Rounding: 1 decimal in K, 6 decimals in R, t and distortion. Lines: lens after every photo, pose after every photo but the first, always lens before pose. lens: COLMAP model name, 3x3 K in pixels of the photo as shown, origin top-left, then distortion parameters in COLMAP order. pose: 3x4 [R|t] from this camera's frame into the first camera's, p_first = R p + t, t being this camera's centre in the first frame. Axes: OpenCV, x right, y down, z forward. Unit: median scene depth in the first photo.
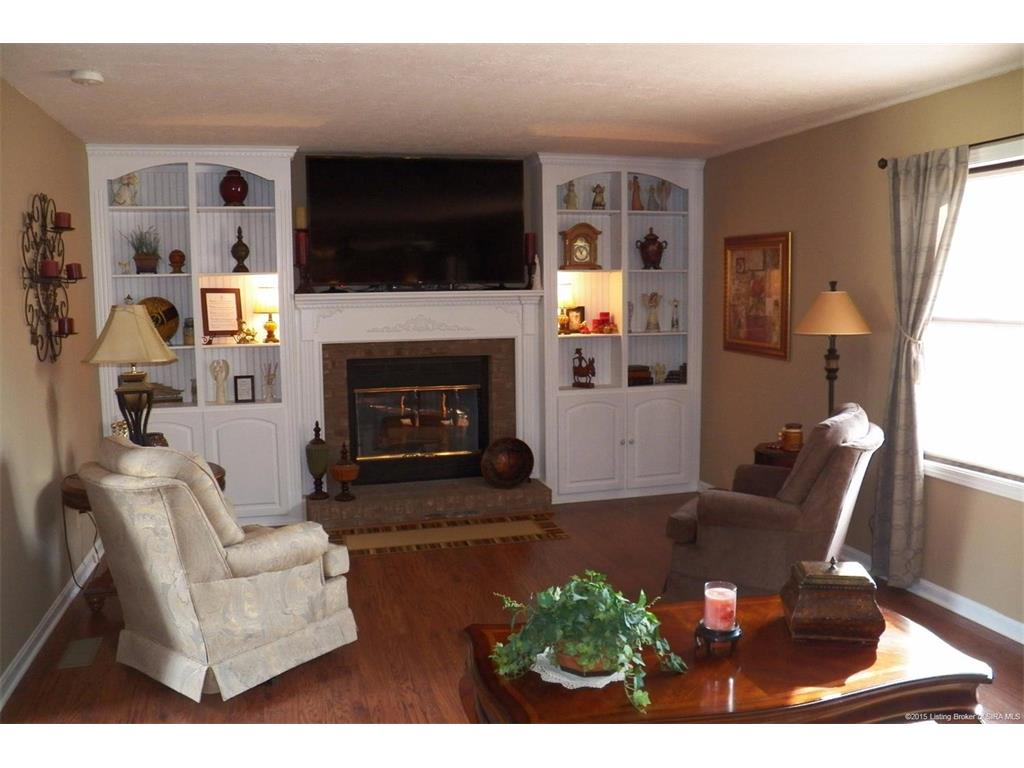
lens RADIAL K [[841.9, 0, 498.8], [0, 841.9, 387.2], [0, 0, 1]] dist [-0.140719, 0.109002]
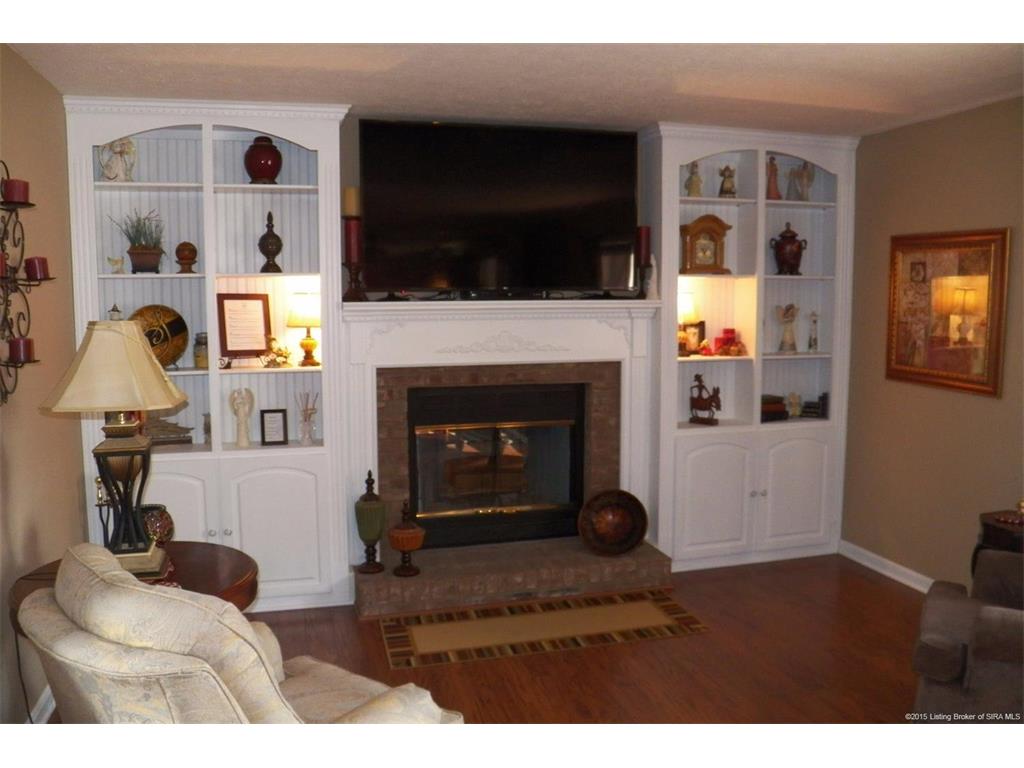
lens RADIAL K [[841.9, 0, 498.8], [0, 841.9, 387.2], [0, 0, 1]] dist [-0.140719, 0.109002]
pose [[0.999954, 0.008663, -0.004024, -0.098278], [-0.008676, 0.999957, -0.003356, -0.033302], [0.003995, 0.003391, 0.999986, 0.242079]]
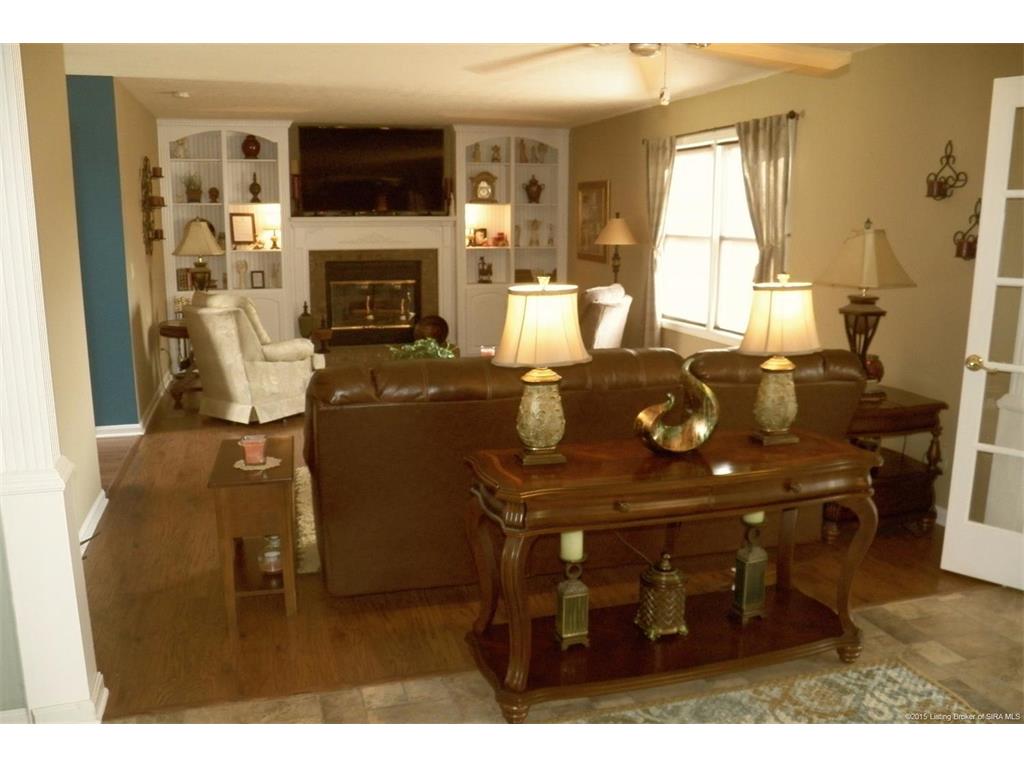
lens RADIAL K [[841.9, 0, 498.8], [0, 841.9, 387.2], [0, 0, 1]] dist [-0.140719, 0.109002]
pose [[0.999679, 0.011166, 0.022754, 0.103946], [-0.013016, 0.996476, 0.082858, 0.066645], [-0.021749, -0.083127, 0.996302, -0.544849]]
